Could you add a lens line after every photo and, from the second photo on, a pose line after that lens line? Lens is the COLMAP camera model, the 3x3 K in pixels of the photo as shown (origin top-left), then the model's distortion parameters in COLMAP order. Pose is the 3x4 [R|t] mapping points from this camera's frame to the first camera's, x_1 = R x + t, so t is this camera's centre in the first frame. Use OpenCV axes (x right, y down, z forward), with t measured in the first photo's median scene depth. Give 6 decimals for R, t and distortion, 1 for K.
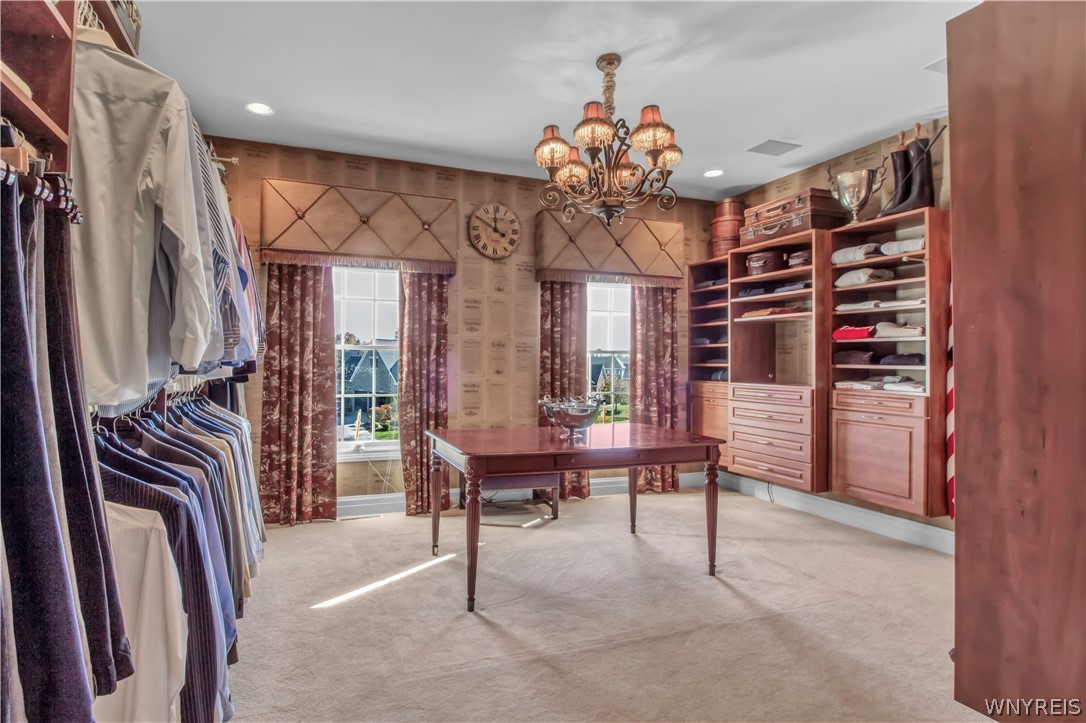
lens RADIAL K [[560.9, 0, 534.9], [0, 560.9, 360.4], [0, 0, 1]] dist [-0.000376, -0.000463]
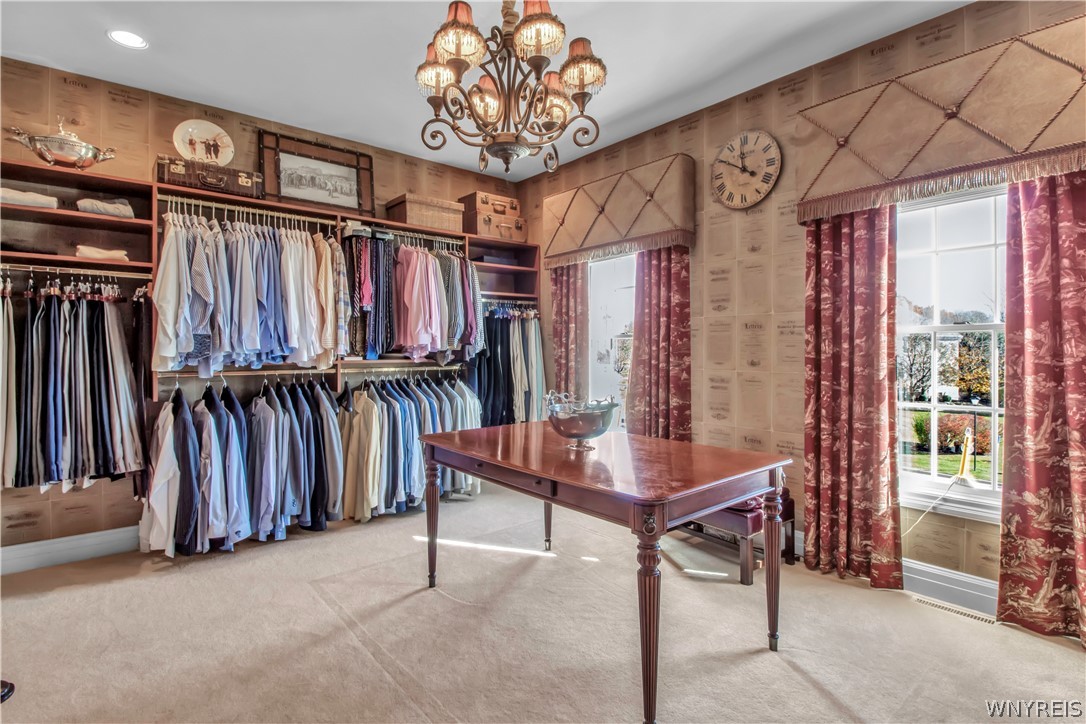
lens RADIAL K [[560.9, 0, 536.2], [0, 560.9, 362.6], [0, 0, 1]] dist [-0.000376, -0.000463]
pose [[0.282460, 0.010425, -0.959222, 0.560804], [0.001371, 0.999936, 0.011271, 0.010867], [0.959278, -0.004499, 0.282428, 0.534317]]
